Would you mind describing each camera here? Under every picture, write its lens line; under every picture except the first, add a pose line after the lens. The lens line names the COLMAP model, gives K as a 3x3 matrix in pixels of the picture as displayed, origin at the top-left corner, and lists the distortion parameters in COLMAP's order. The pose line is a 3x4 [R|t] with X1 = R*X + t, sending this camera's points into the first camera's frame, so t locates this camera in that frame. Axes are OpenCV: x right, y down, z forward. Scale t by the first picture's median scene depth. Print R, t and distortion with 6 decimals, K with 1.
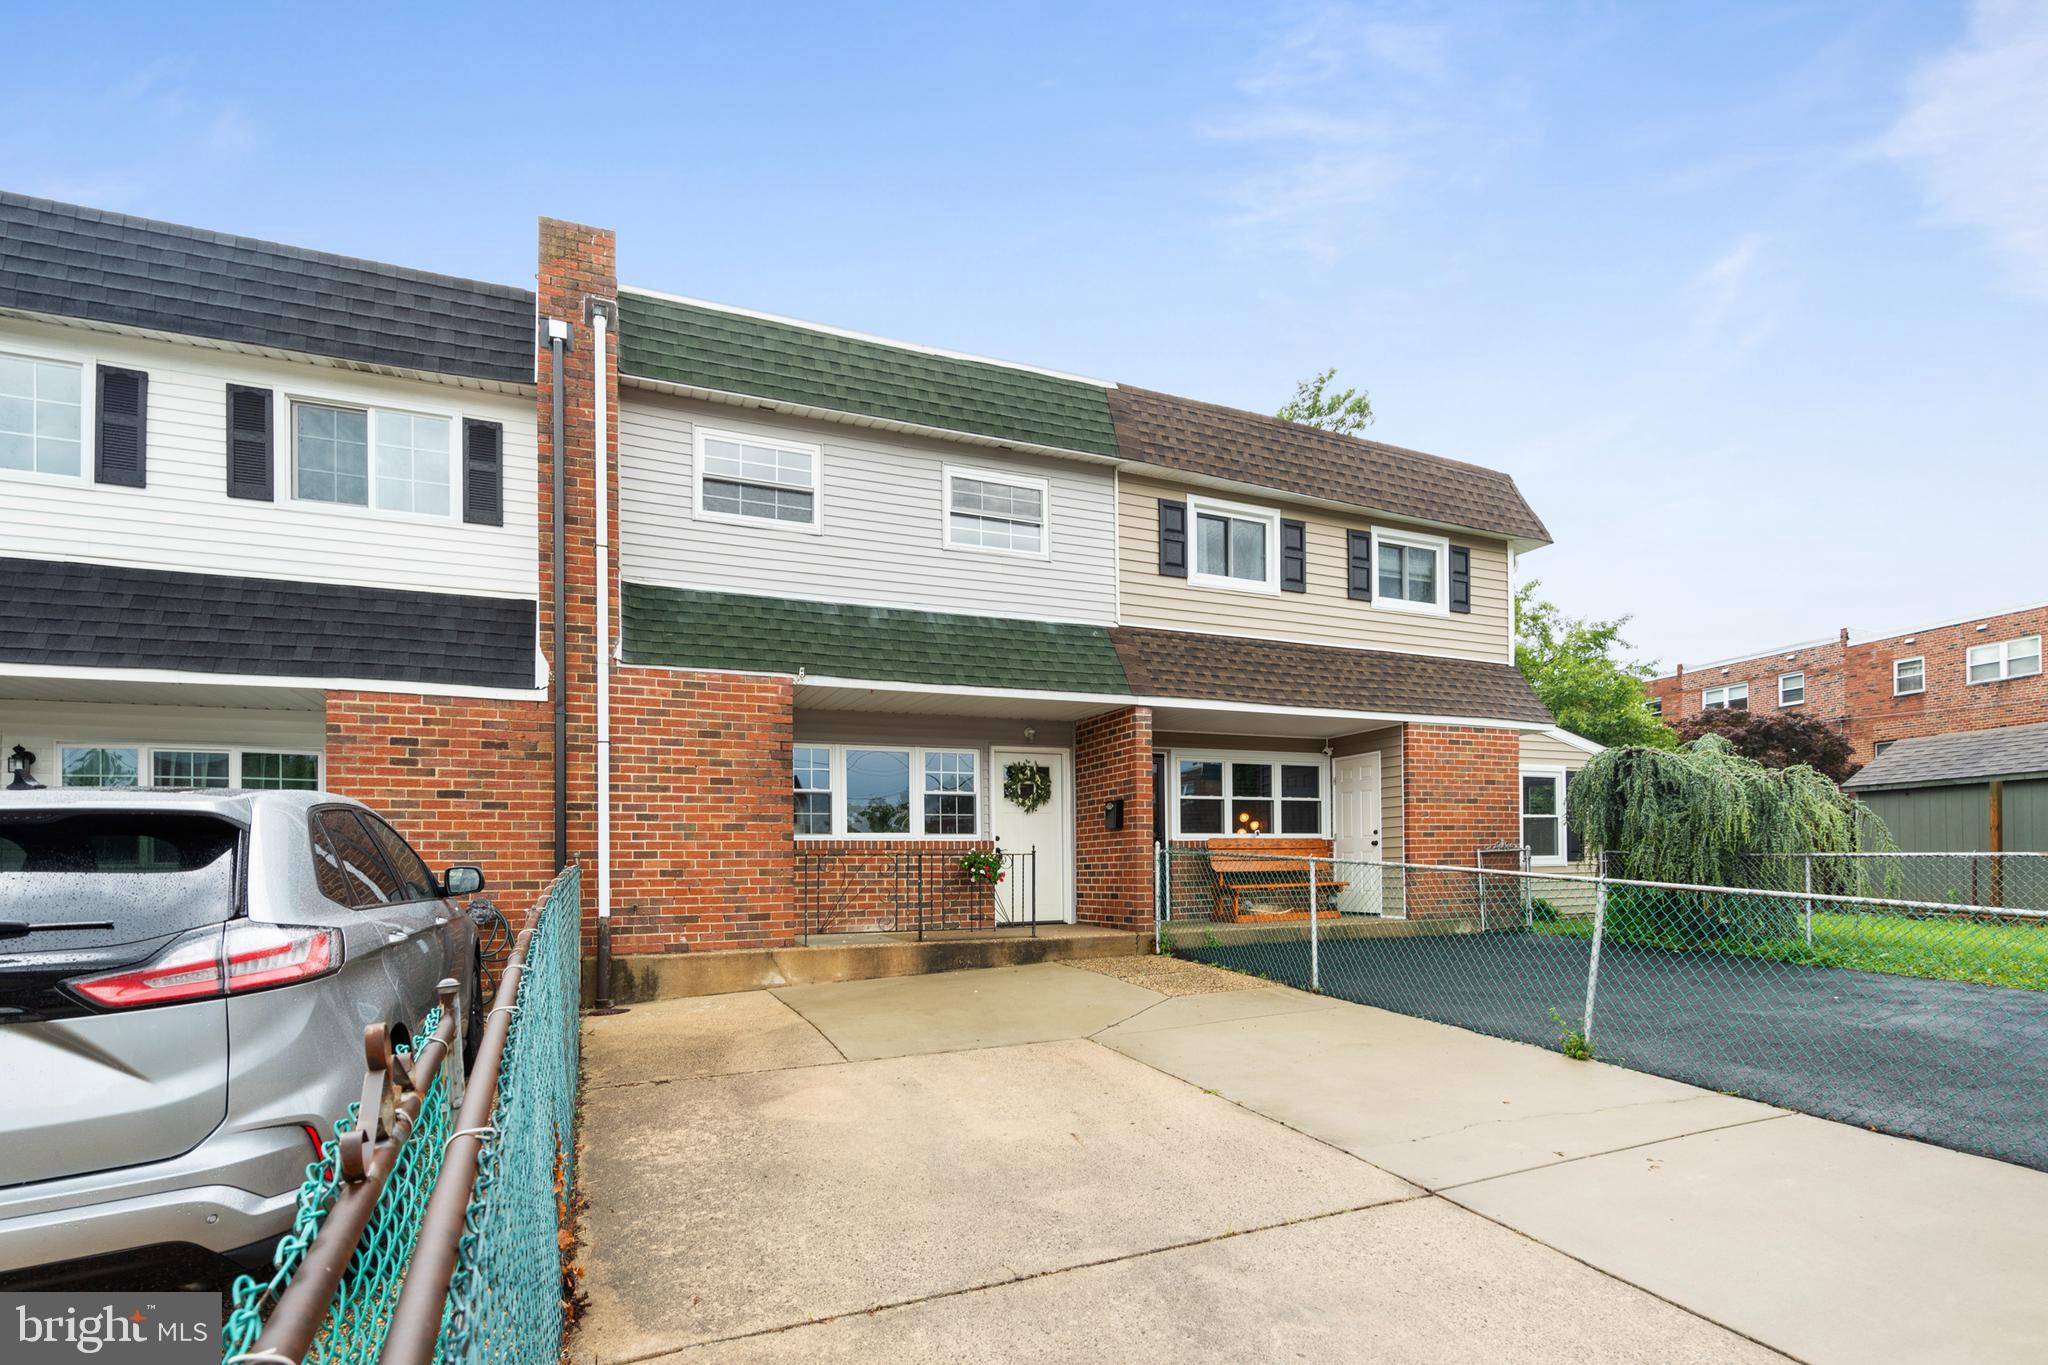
lens RADIAL K [[999.6, 0, 1039.2], [0, 999.6, 877.7], [0, 0, 1]] dist [0.000568, 0.000481]
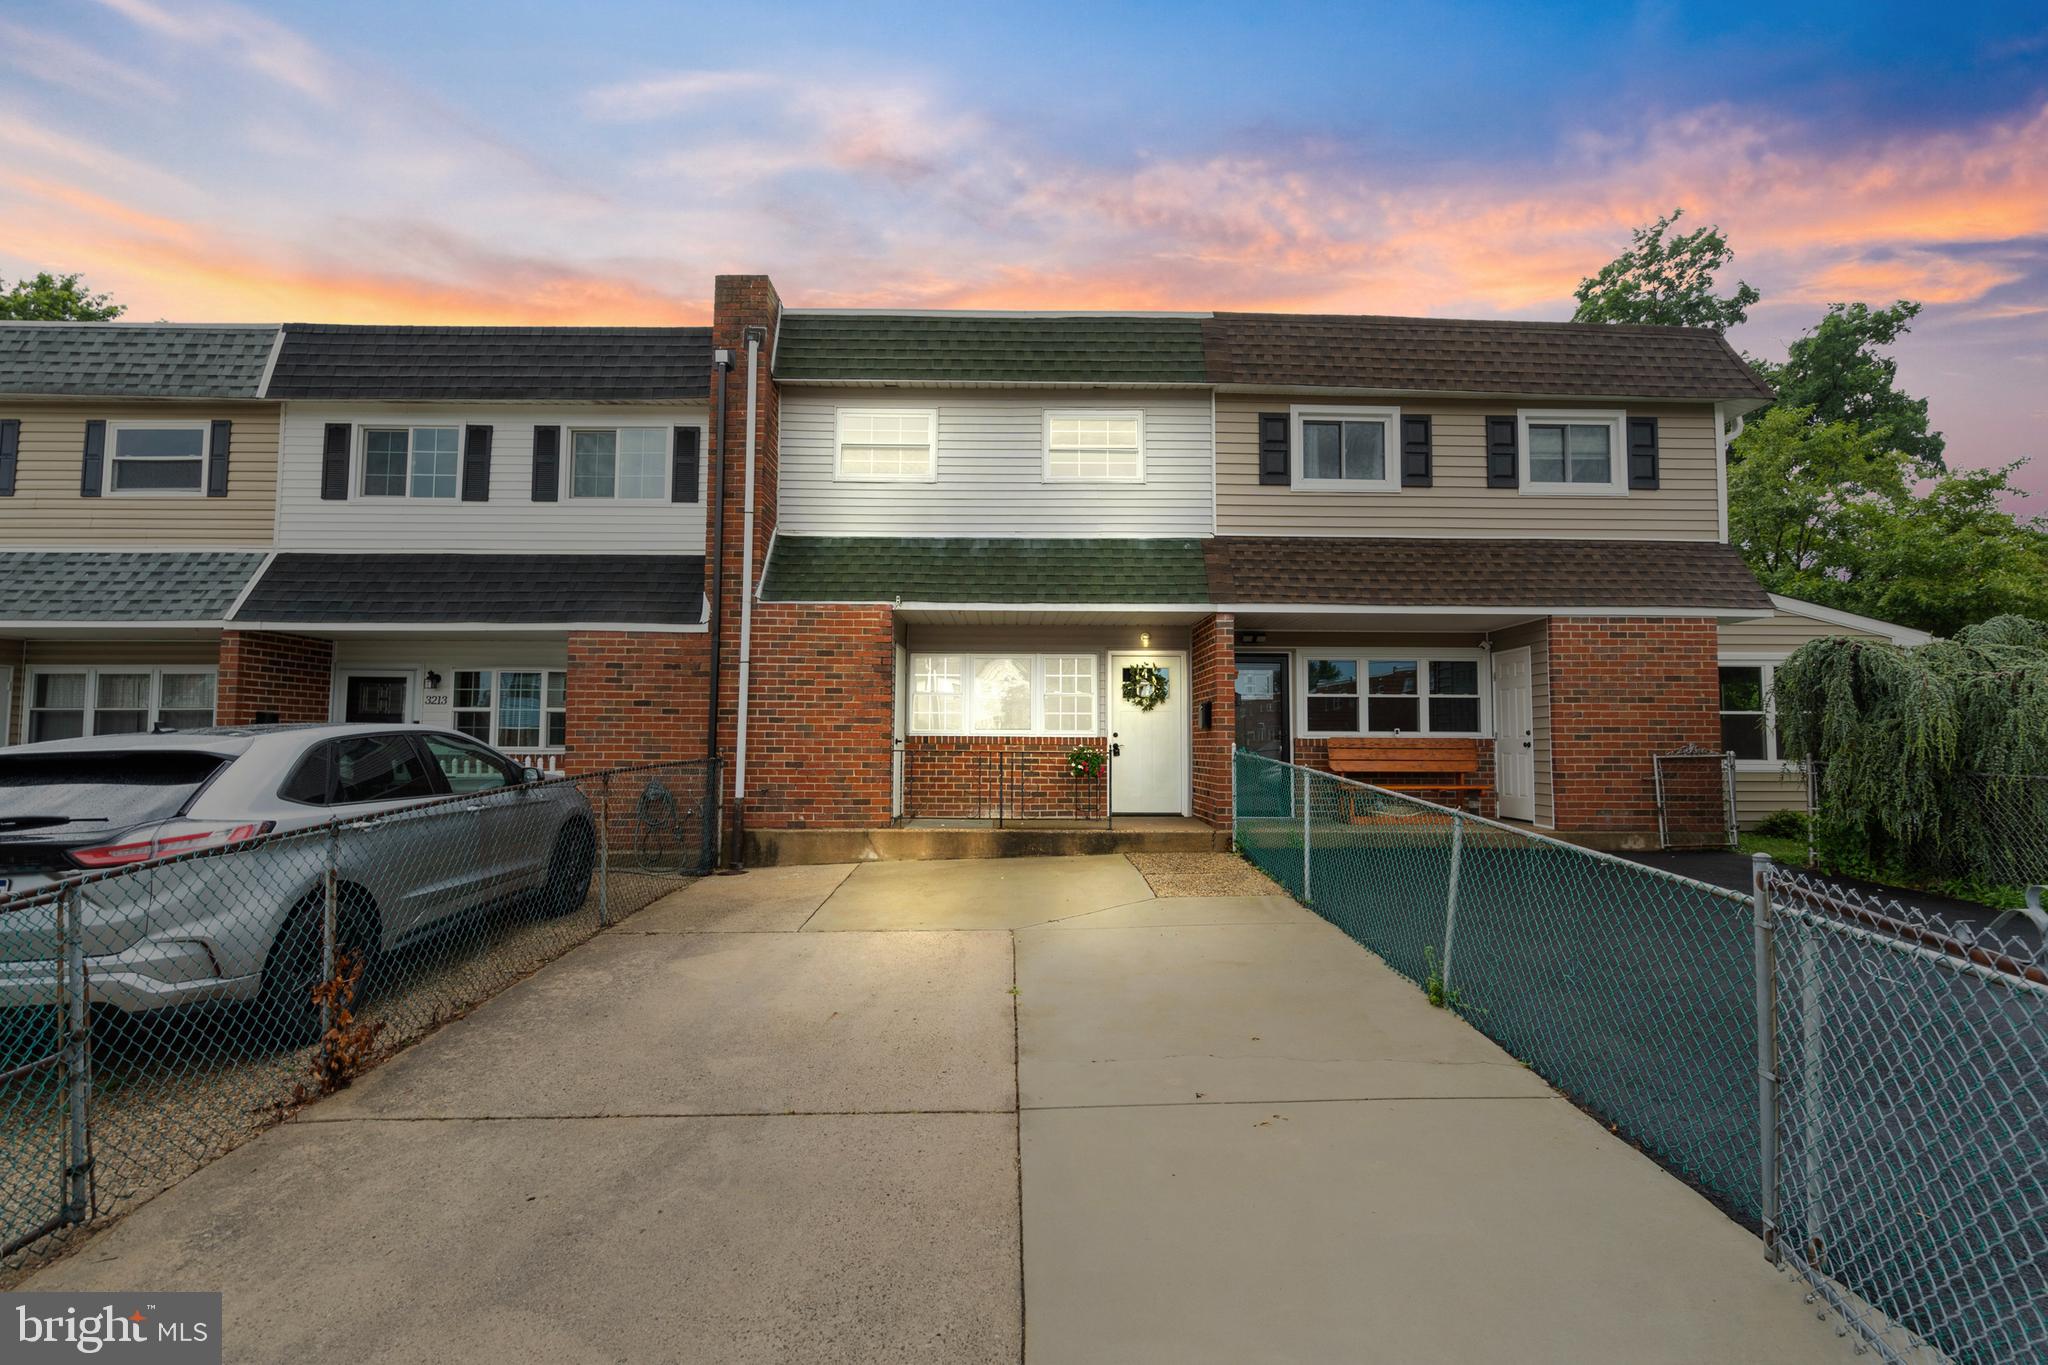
lens RADIAL K [[939.6, 0, 1018.8], [0, 939.6, 698.3], [0, 0, 1]] dist [-0.000694, 0.001059]
pose [[0.921807, 0.000511, -0.387649, 0.337238], [-0.021777, 0.998488, -0.050468, -0.032714], [0.387037, 0.054964, 0.920425, 0.018662]]
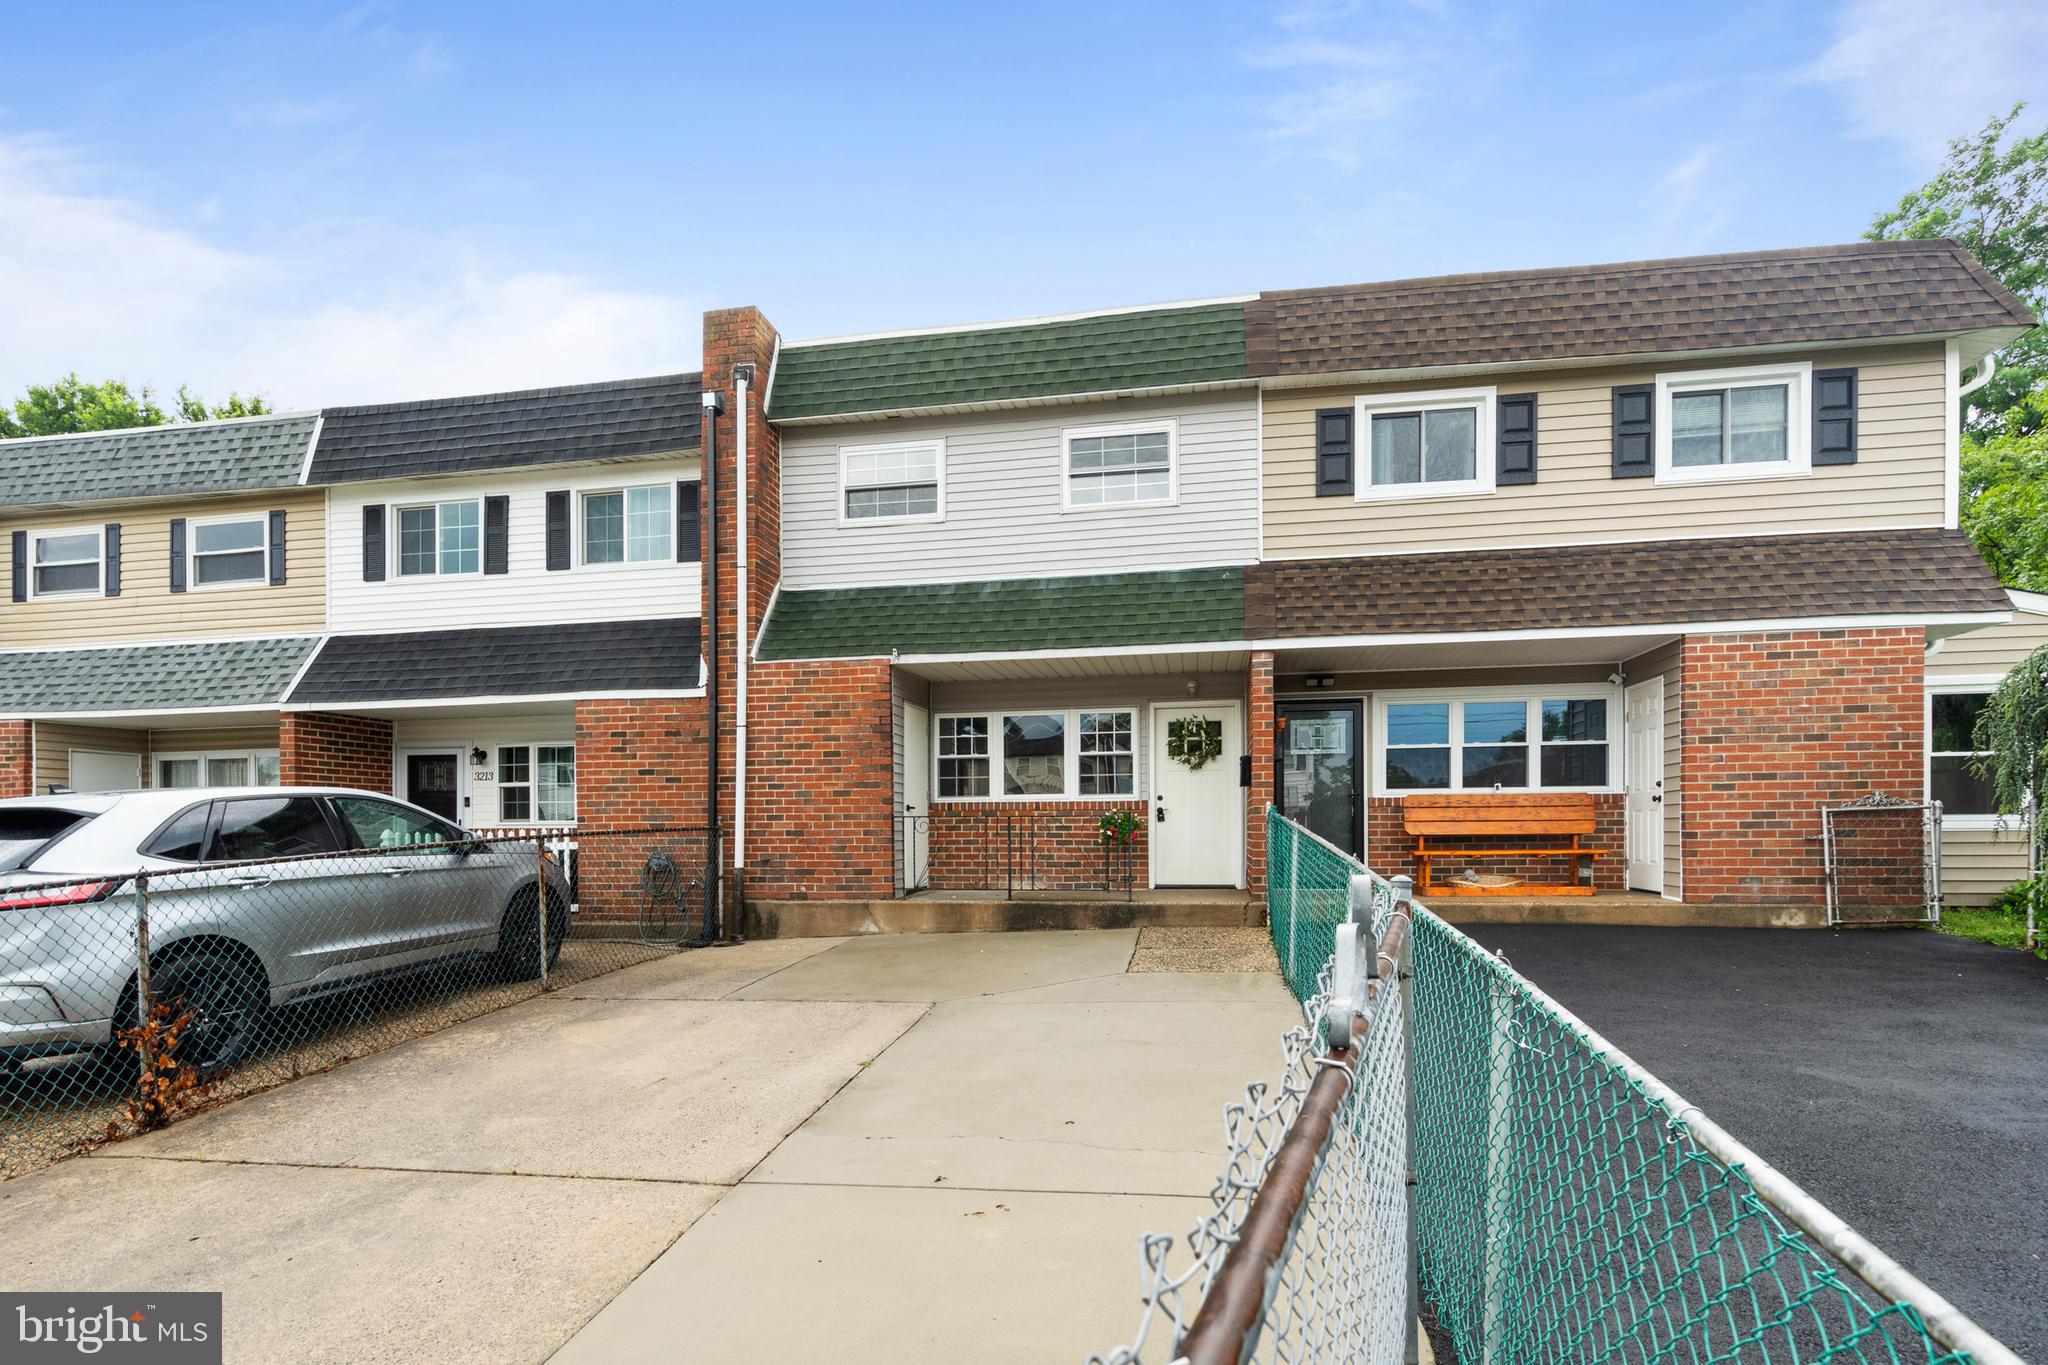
lens RADIAL K [[1002.7, 0, 1026.6], [0, 1002.7, 843.7], [0, 0, 1]] dist [-0.001433, 0.001387]
pose [[0.830534, 0.016195, -0.556732, 0.508820], [-0.008121, 0.999823, 0.016971, -0.013680], [0.556908, -0.009574, 0.830519, 0.155705]]
